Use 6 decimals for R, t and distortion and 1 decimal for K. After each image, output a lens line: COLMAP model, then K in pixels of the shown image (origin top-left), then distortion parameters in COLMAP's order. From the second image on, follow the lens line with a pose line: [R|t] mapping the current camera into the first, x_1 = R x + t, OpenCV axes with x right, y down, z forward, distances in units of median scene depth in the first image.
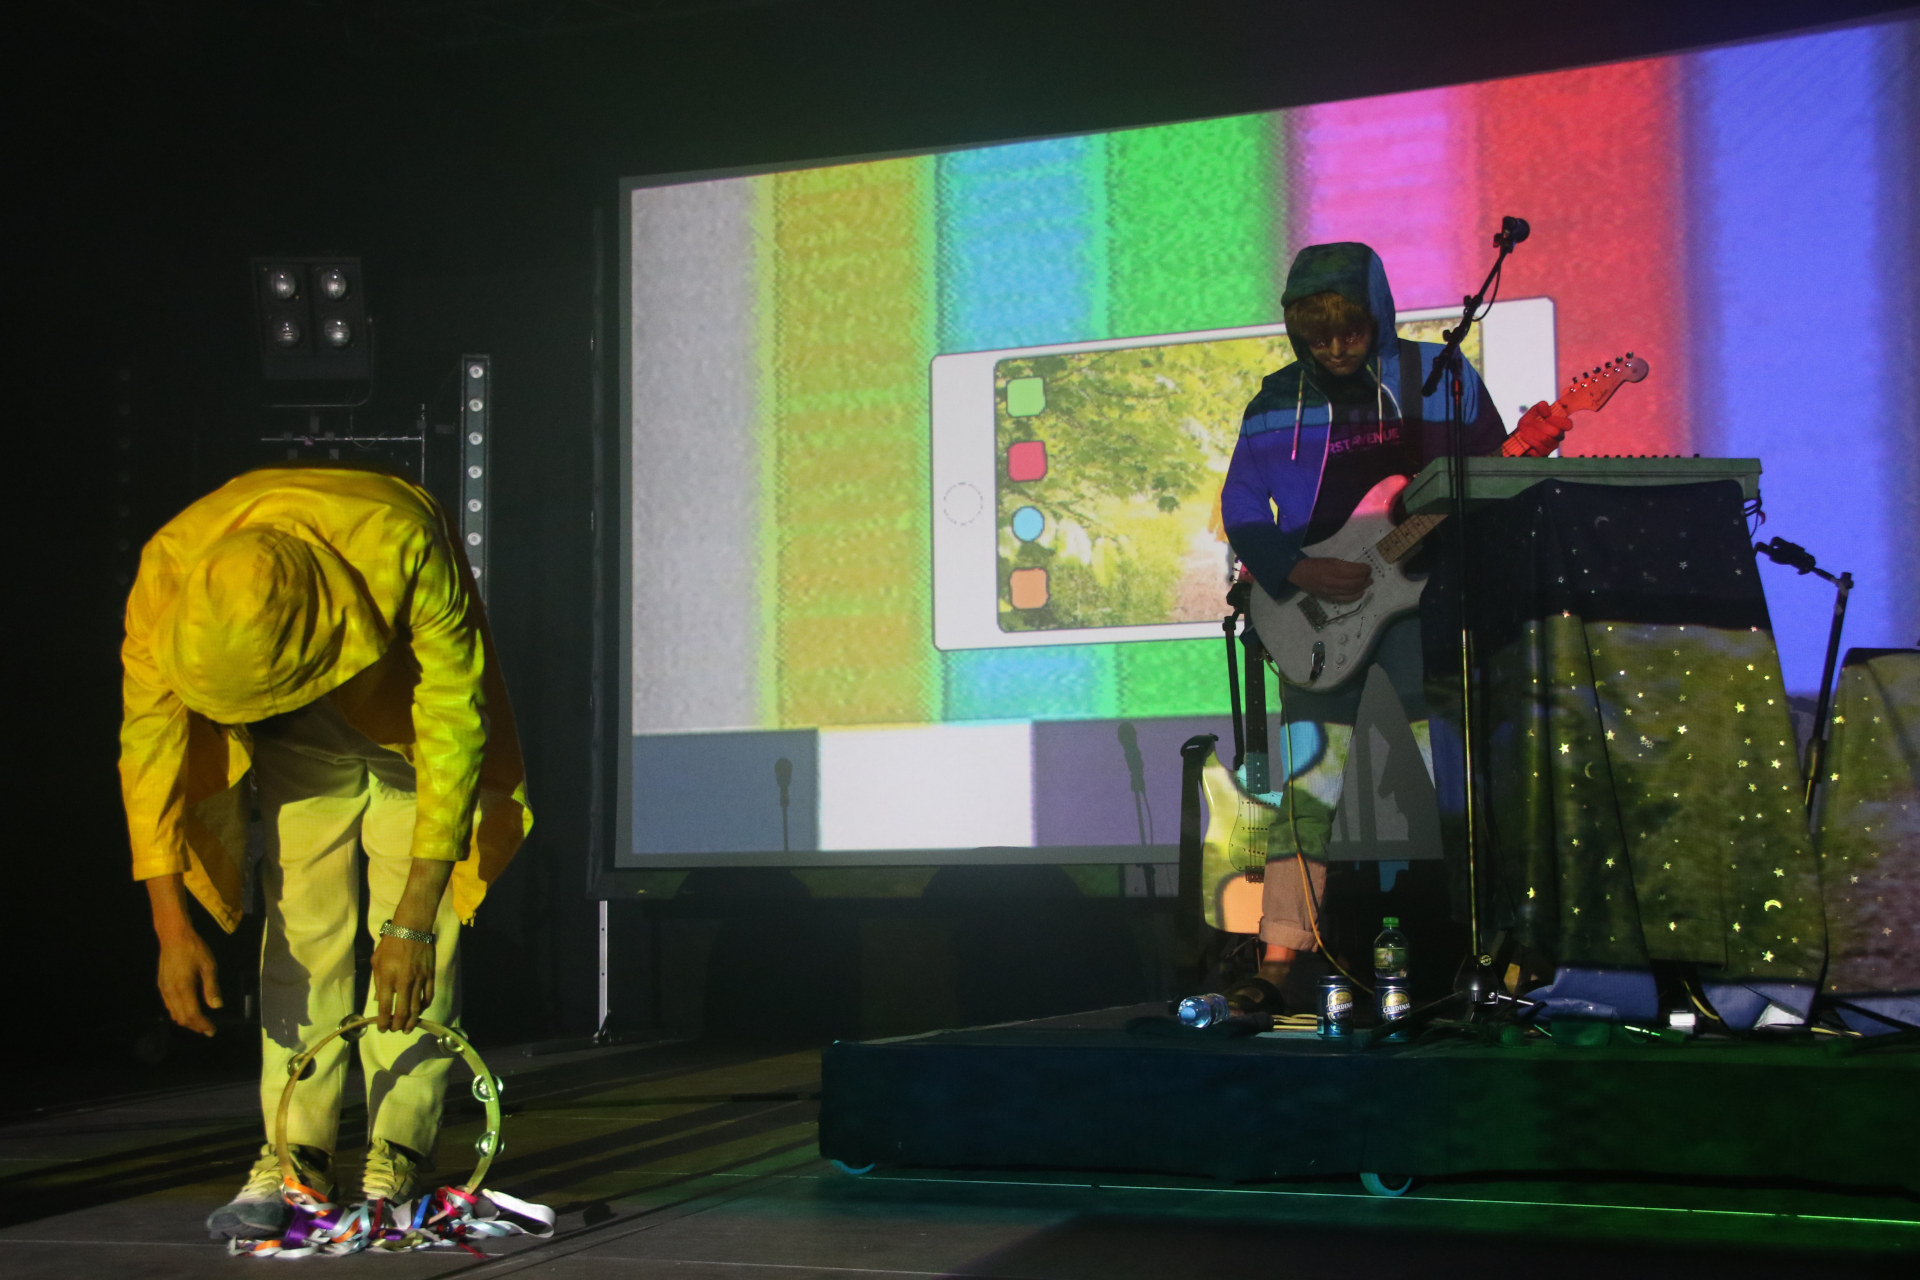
lens RADIAL K [[2235.2, 0, 960.0], [0, 2235.2, 640.0], [0, 0, 1]] dist [0.049598, 0.029063]
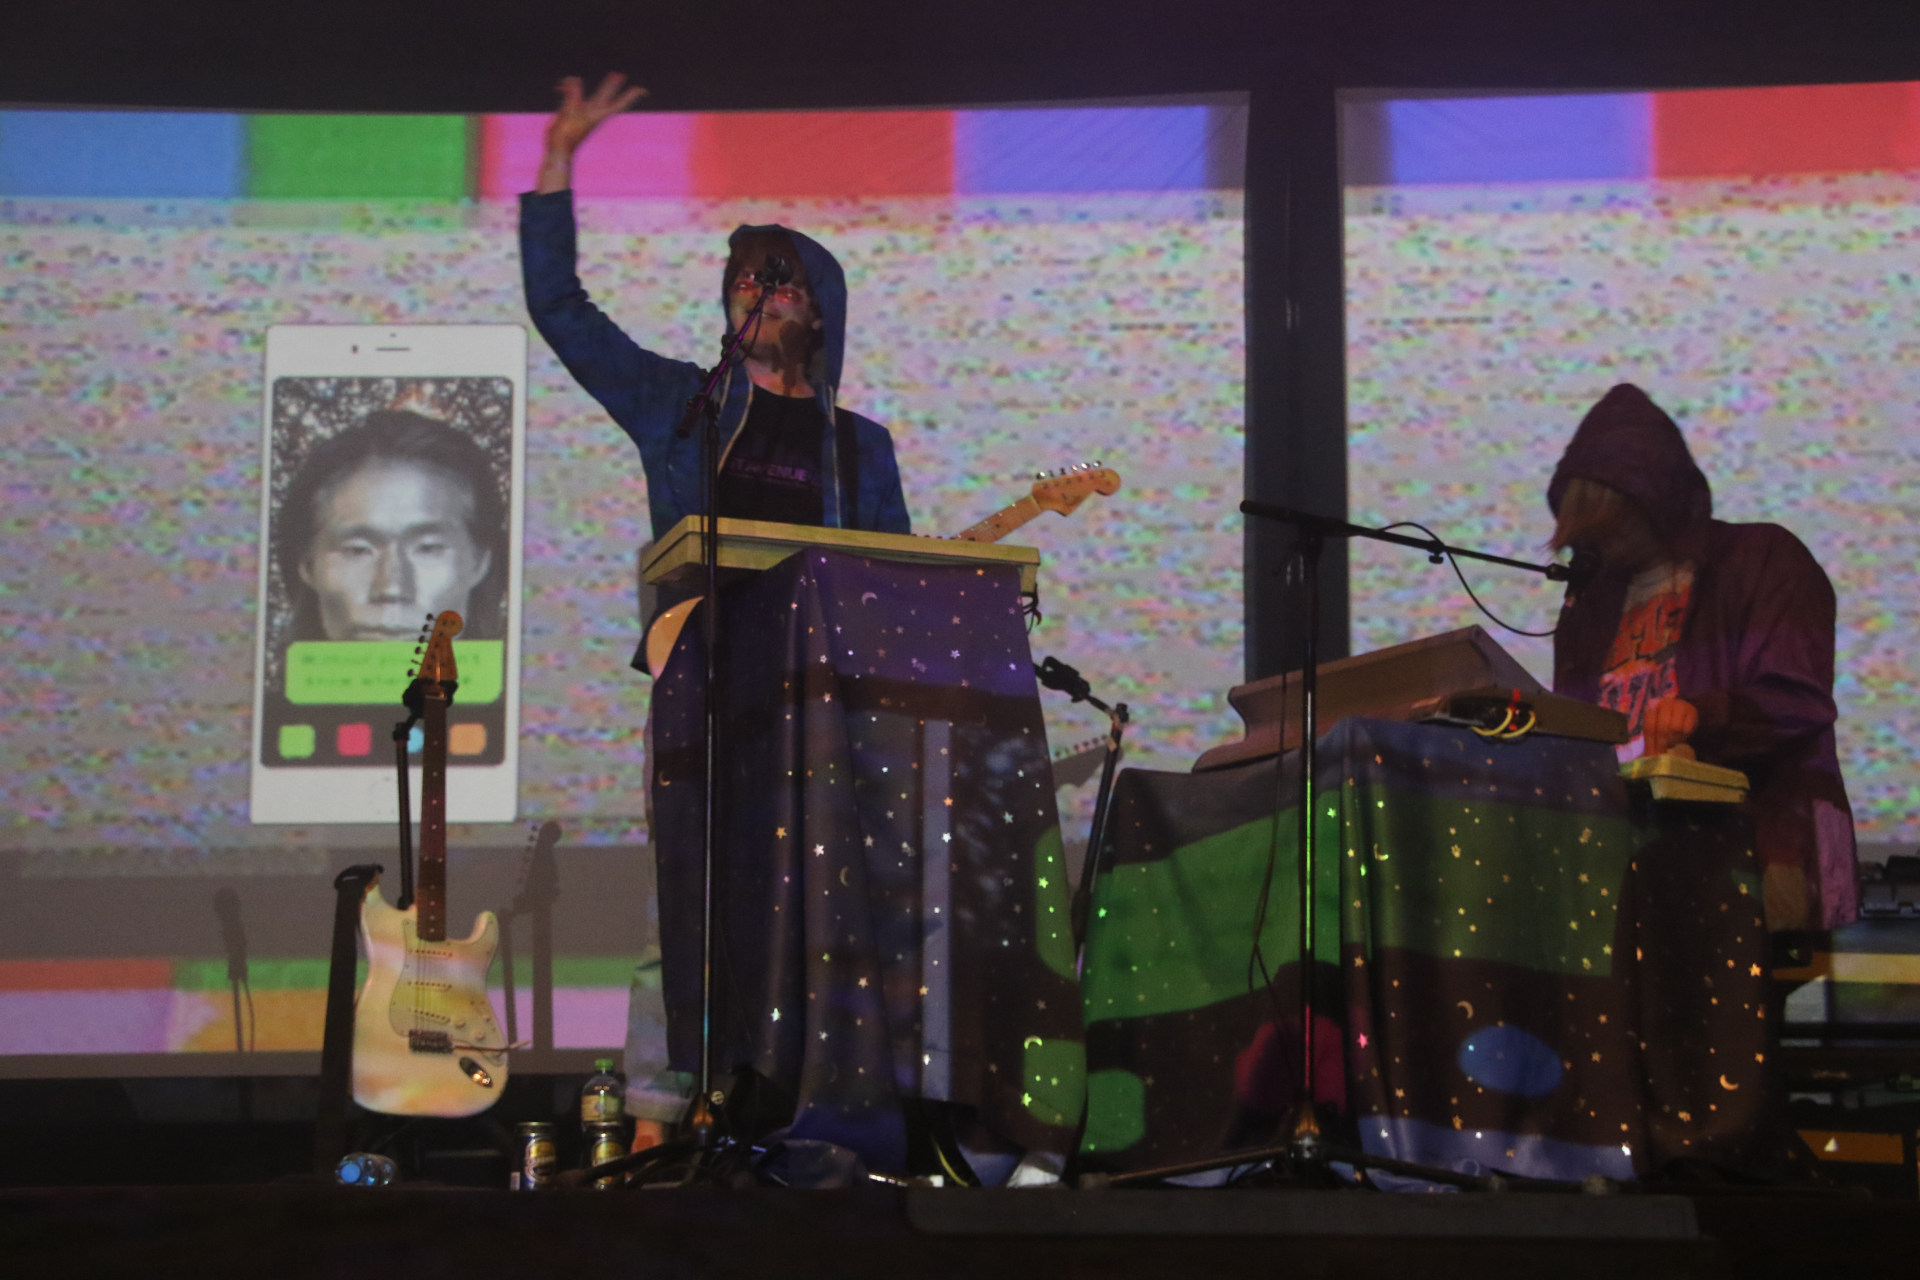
lens RADIAL K [[3837.2, 0, 960.0], [0, 3837.2, 640.0], [0, 0, 1]] dist [0.029794, 0.106237]
pose [[0.942291, 0.083534, 0.324207, -0.160293], [-0.041927, 0.990192, -0.133271, 0.156297], [-0.332160, 0.111987, 0.936552, -0.400158]]
